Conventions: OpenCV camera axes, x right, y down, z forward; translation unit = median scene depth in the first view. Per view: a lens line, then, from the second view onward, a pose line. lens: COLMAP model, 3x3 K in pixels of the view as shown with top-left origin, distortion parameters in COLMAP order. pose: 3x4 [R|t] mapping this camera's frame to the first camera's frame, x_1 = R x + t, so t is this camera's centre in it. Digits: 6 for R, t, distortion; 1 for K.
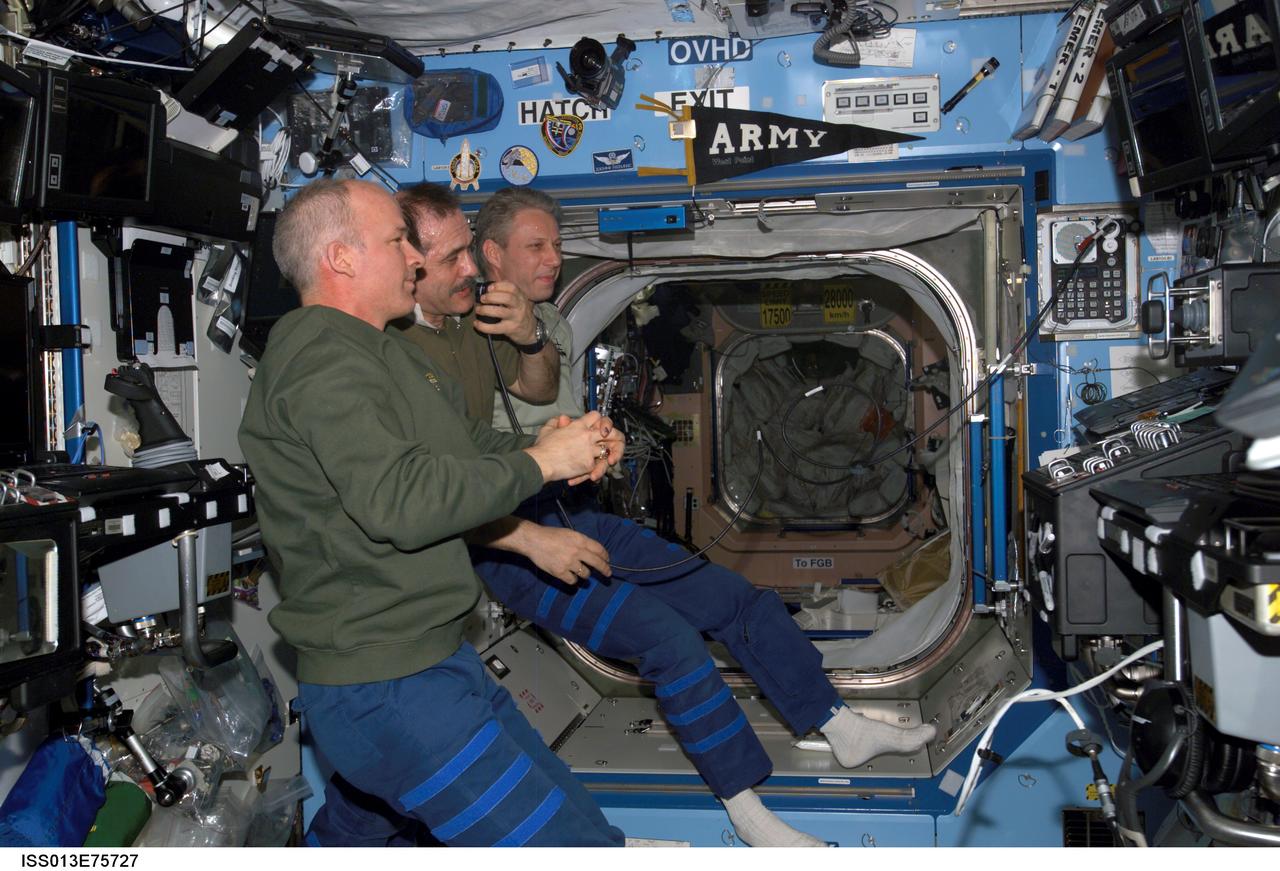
lens RADIAL K [[1345.0, 0, 640.0], [0, 1345.0, 435.5], [0, 0, 1]] dist [0.011024, 0.029311]
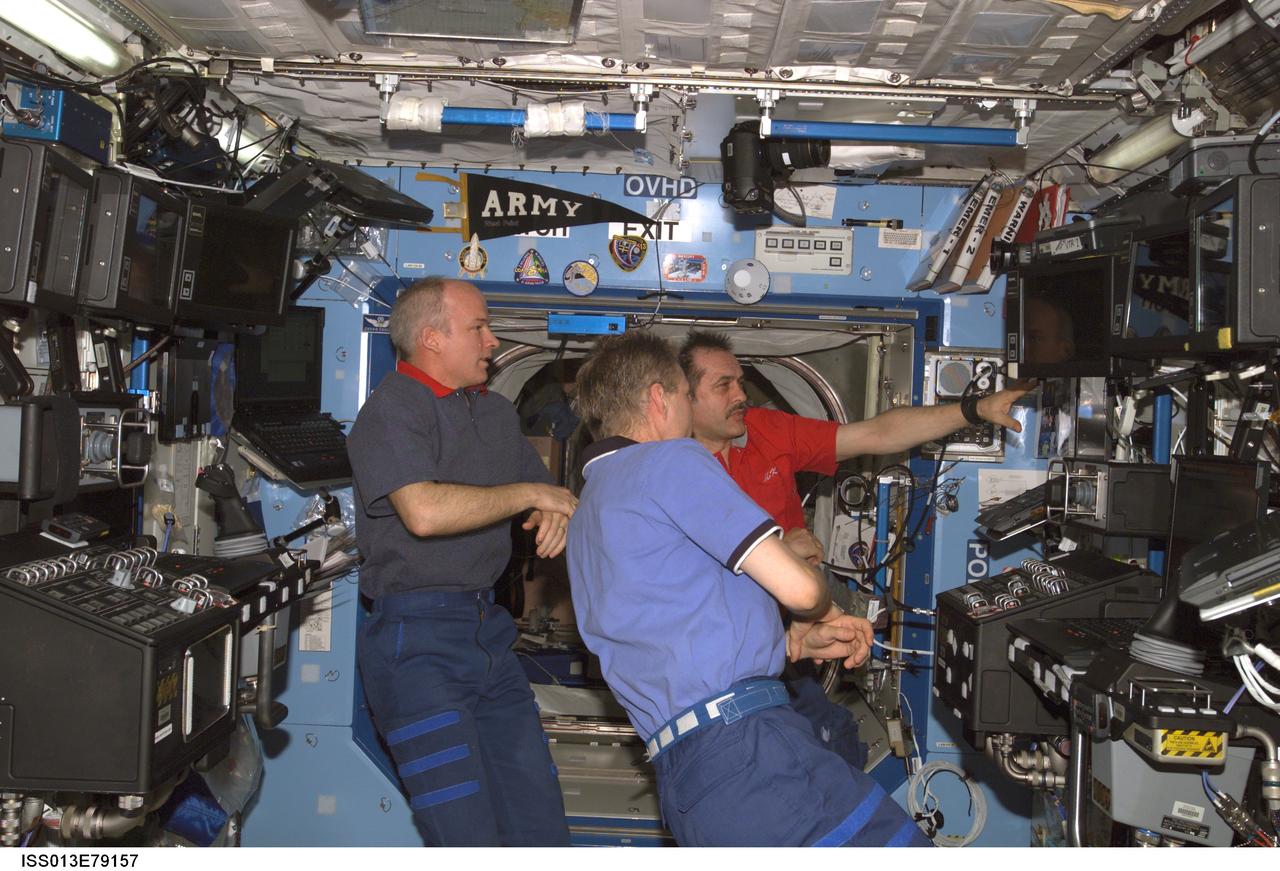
lens RADIAL K [[1345.2, 0, 640.0], [0, 1345.2, 435.5], [0, 0, 1]] dist [-0.021273, -0.022925]
pose [[0.987939, 0.065516, 0.140303, -0.116503], [-0.063220, 0.997784, -0.020760, -0.050425], [-0.141352, 0.011640, 0.989891, -0.137759]]
